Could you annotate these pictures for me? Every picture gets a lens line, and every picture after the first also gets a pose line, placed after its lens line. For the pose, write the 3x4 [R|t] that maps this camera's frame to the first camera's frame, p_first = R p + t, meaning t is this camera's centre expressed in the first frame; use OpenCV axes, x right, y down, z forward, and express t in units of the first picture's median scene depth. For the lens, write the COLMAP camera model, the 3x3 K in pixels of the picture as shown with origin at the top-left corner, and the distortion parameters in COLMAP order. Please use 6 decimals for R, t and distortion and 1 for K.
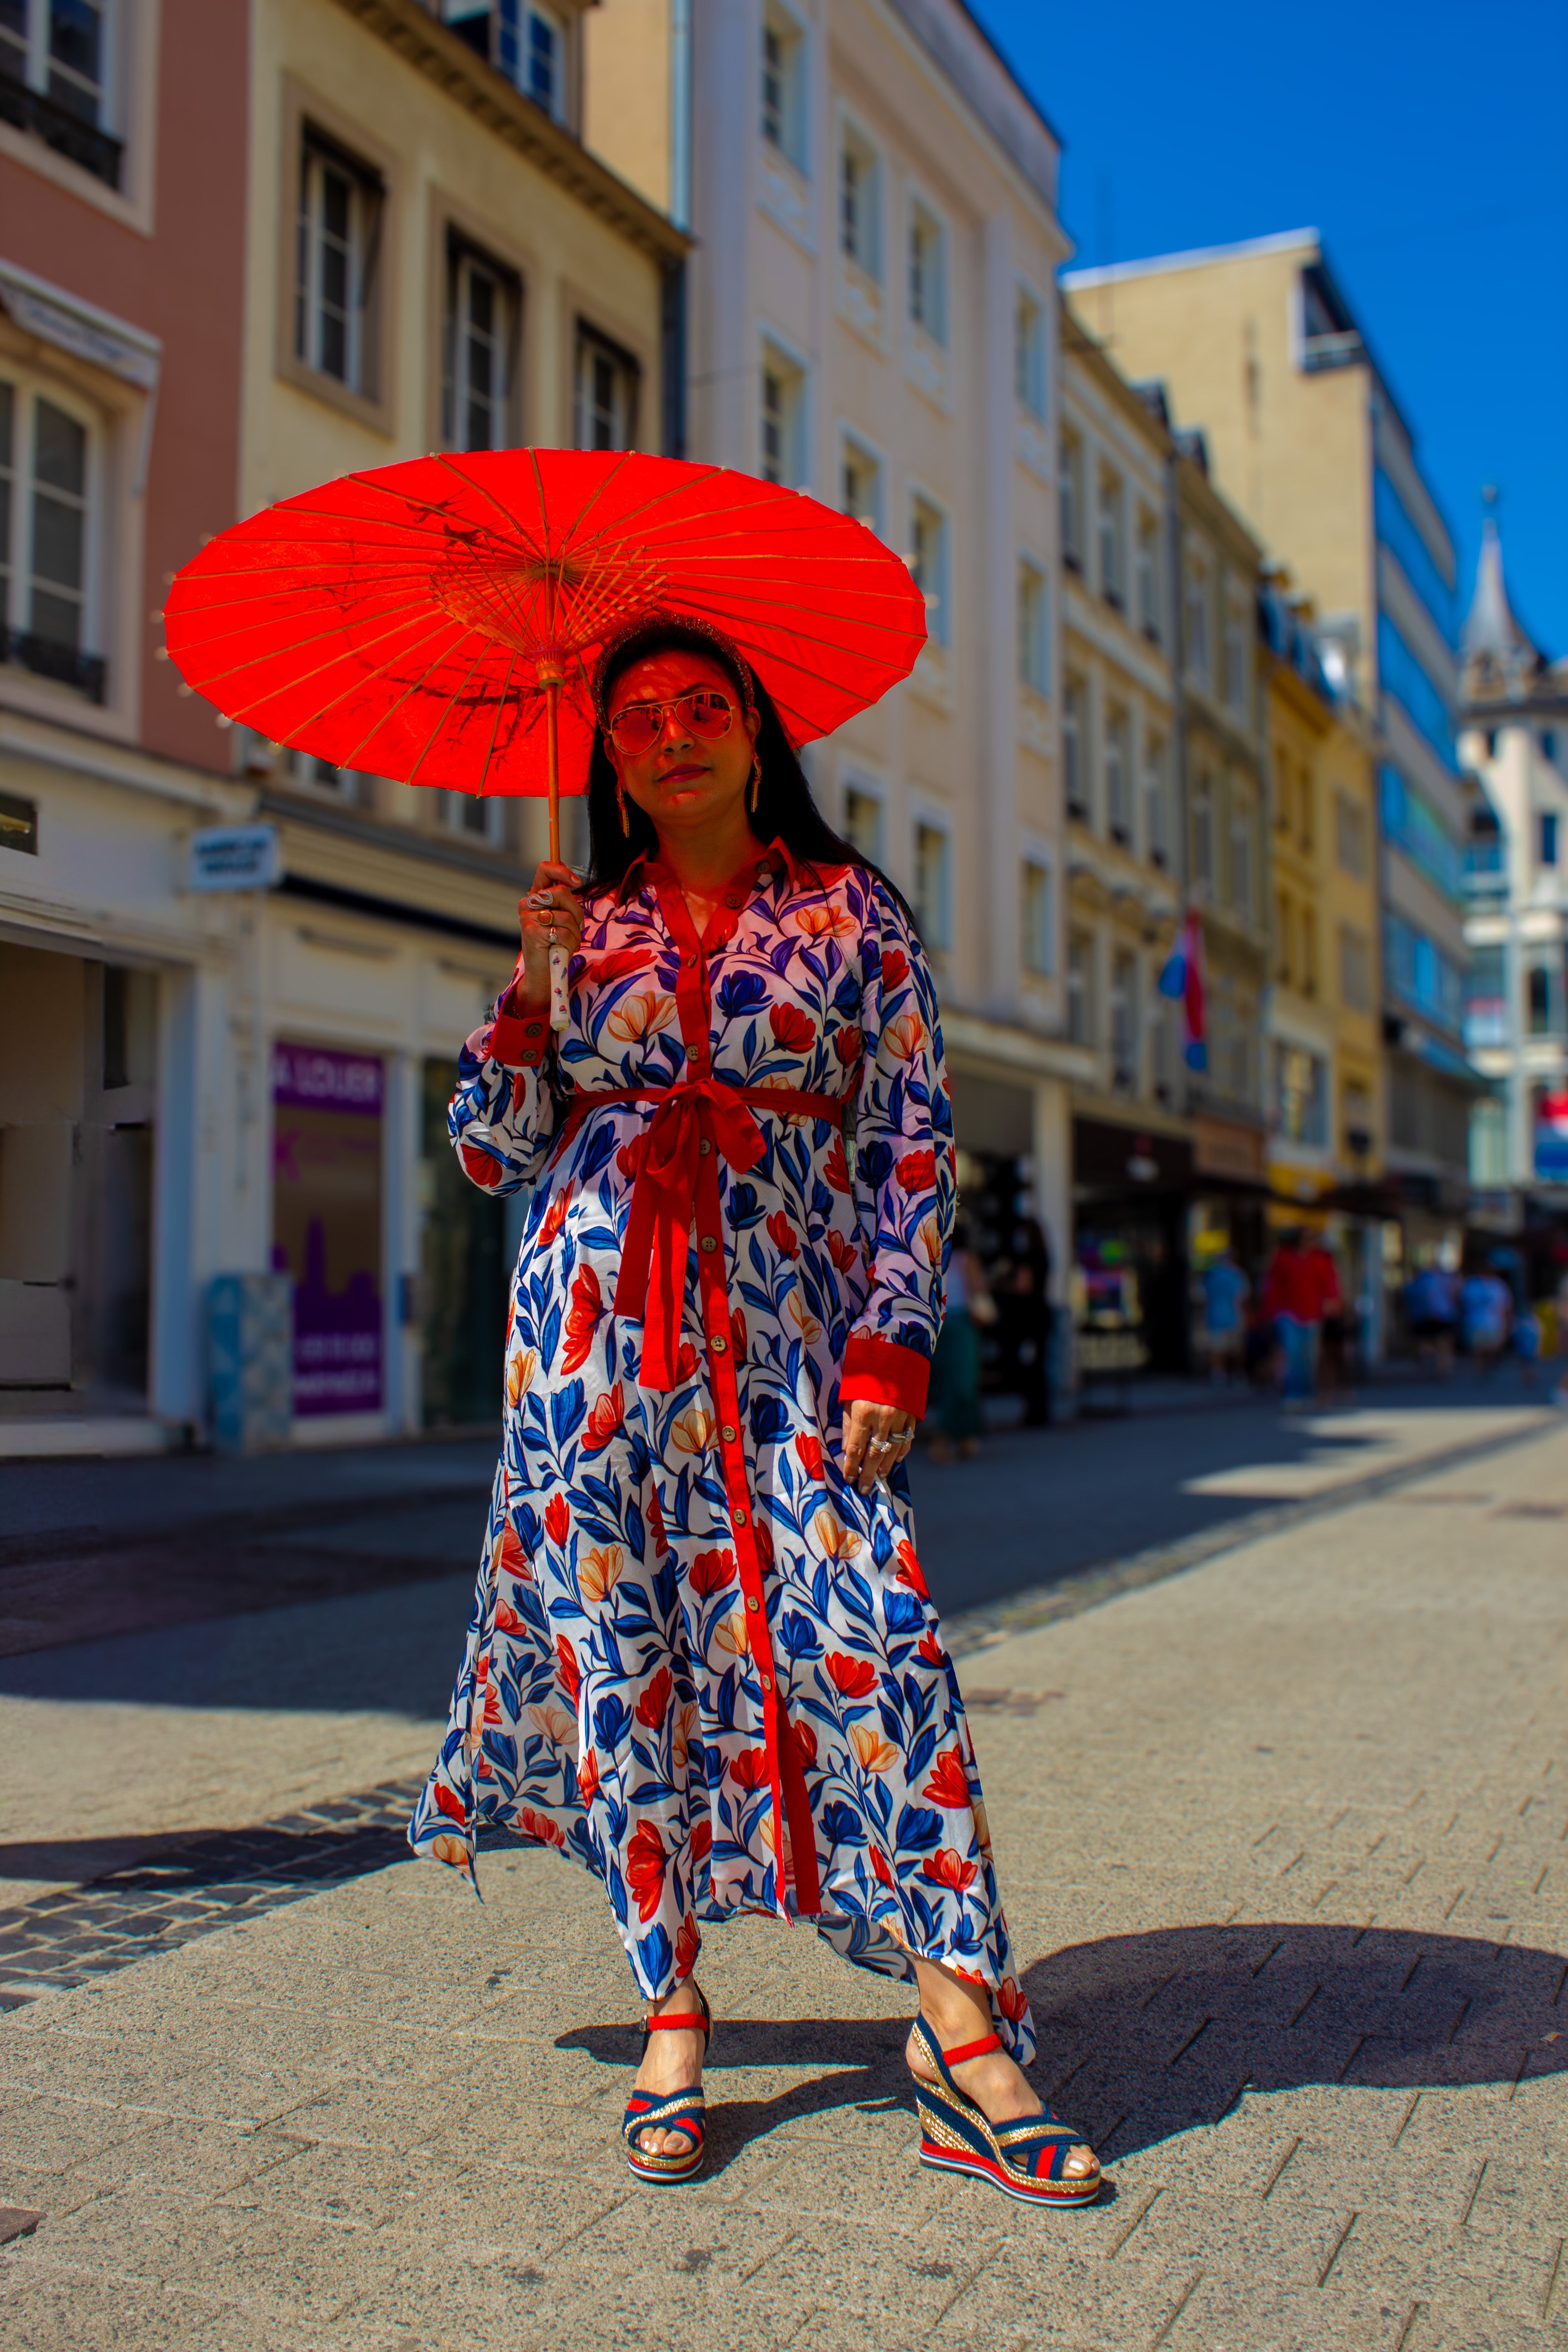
lens RADIAL K [[2202.2, 0, 784.0], [0, 2202.2, 1176.0], [0, 0, 1]] dist [-0.070955, 0.009371]
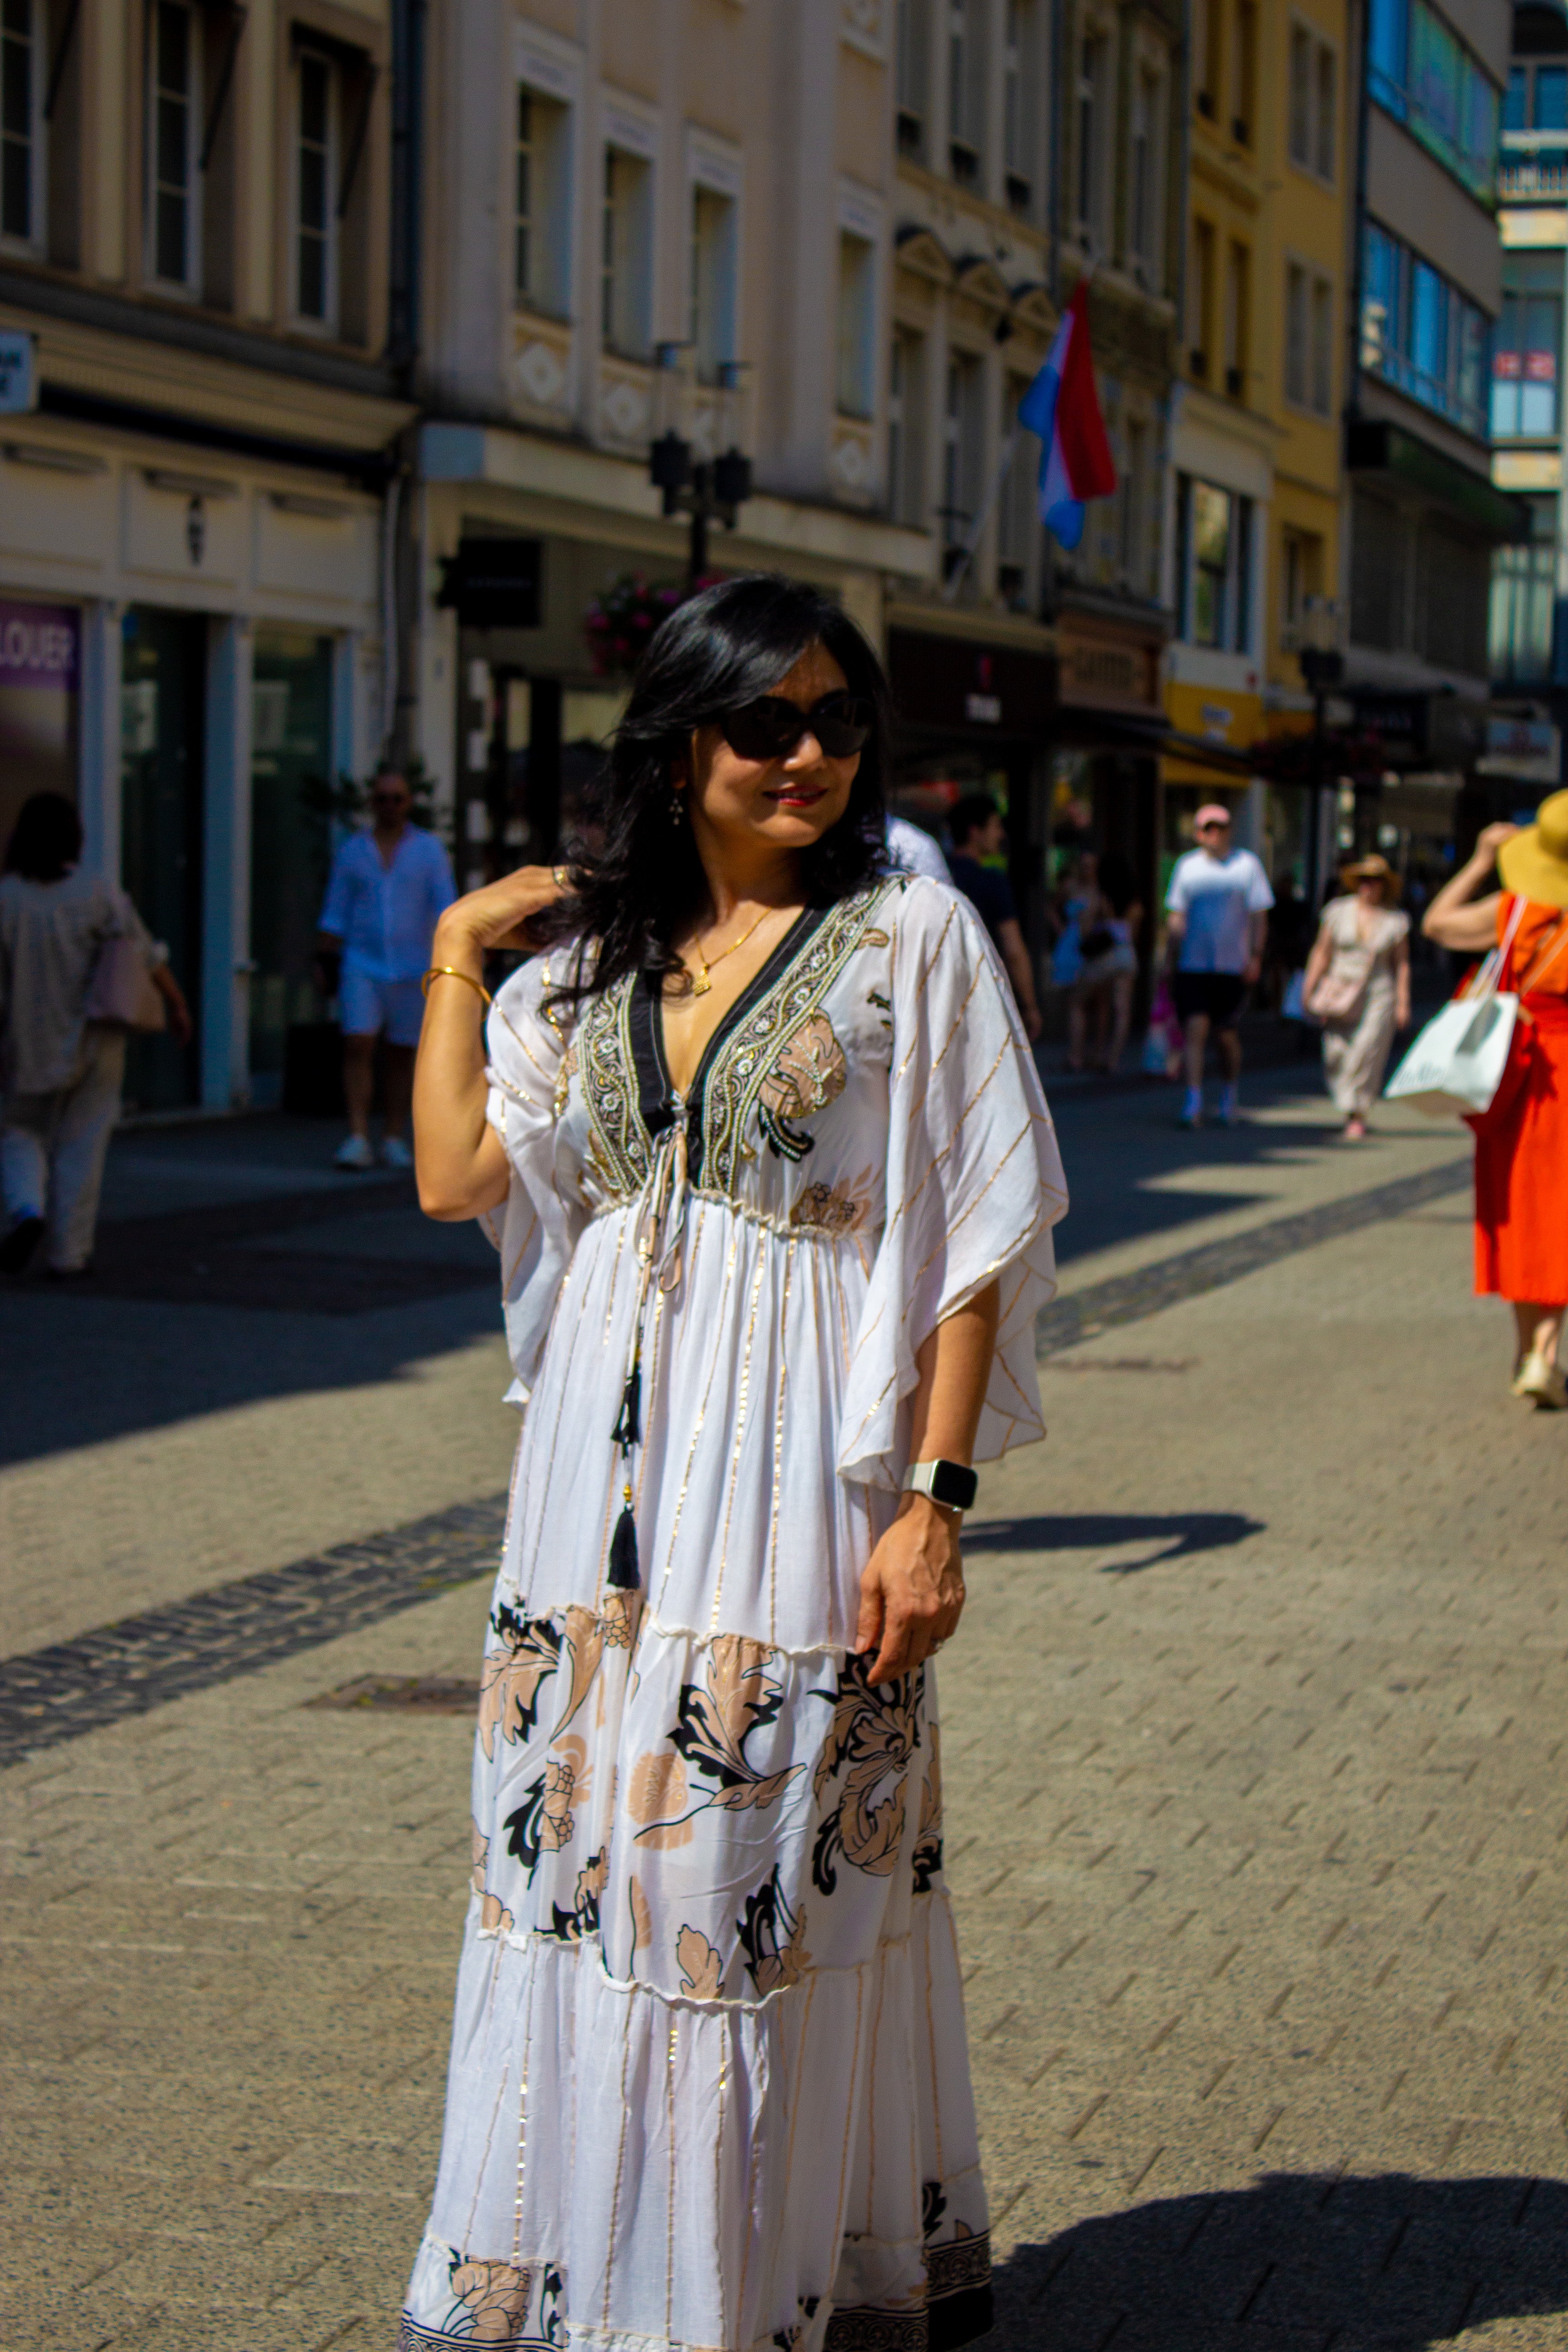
lens RADIAL K [[4287.7, 0, 784.0], [0, 4287.7, 1176.0], [0, 0, 1]] dist [-0.015816, 0.088102]
pose [[0.988852, 0.009680, 0.148585, -0.064171], [-0.028929, 0.991360, 0.127938, -0.022636], [-0.146063, -0.130810, 0.980589, -0.181642]]
